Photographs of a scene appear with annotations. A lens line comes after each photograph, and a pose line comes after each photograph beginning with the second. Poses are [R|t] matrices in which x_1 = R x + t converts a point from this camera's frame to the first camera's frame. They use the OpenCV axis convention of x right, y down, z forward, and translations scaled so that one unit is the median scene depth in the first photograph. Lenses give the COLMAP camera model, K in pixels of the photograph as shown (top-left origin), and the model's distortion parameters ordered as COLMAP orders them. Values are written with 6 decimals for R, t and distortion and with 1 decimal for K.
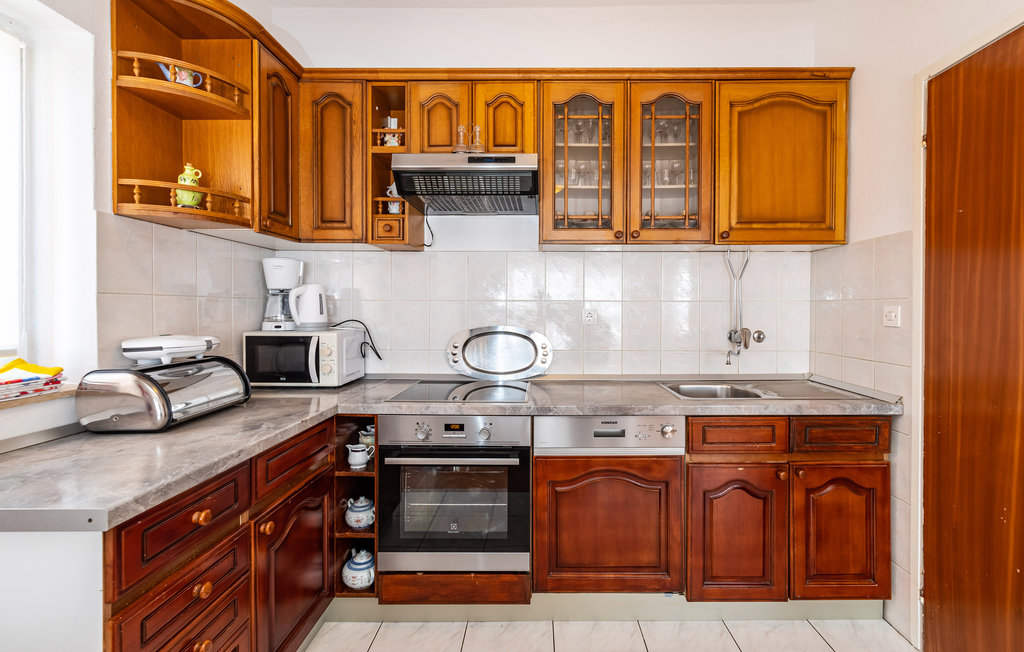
lens RADIAL K [[446.7, 0, 510.7], [0, 446.7, 331.0], [0, 0, 1]] dist [0.001666, 0.000654]
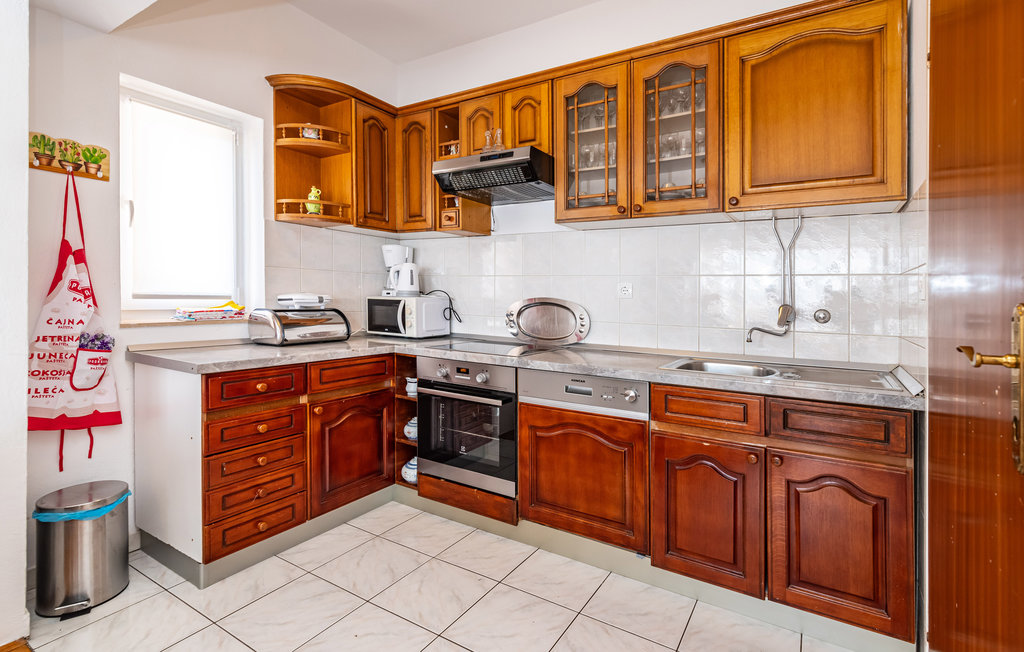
lens RADIAL K [[433.5, 0, 512.0], [0, 433.5, 326.0], [0, 0, 1]] dist [0.002002, 0.000355]
pose [[0.875682, 0.051573, -0.480125, 0.560797], [-0.044389, 0.998668, 0.026313, 0.045904], [0.480843, -0.001729, 0.876805, -0.022296]]
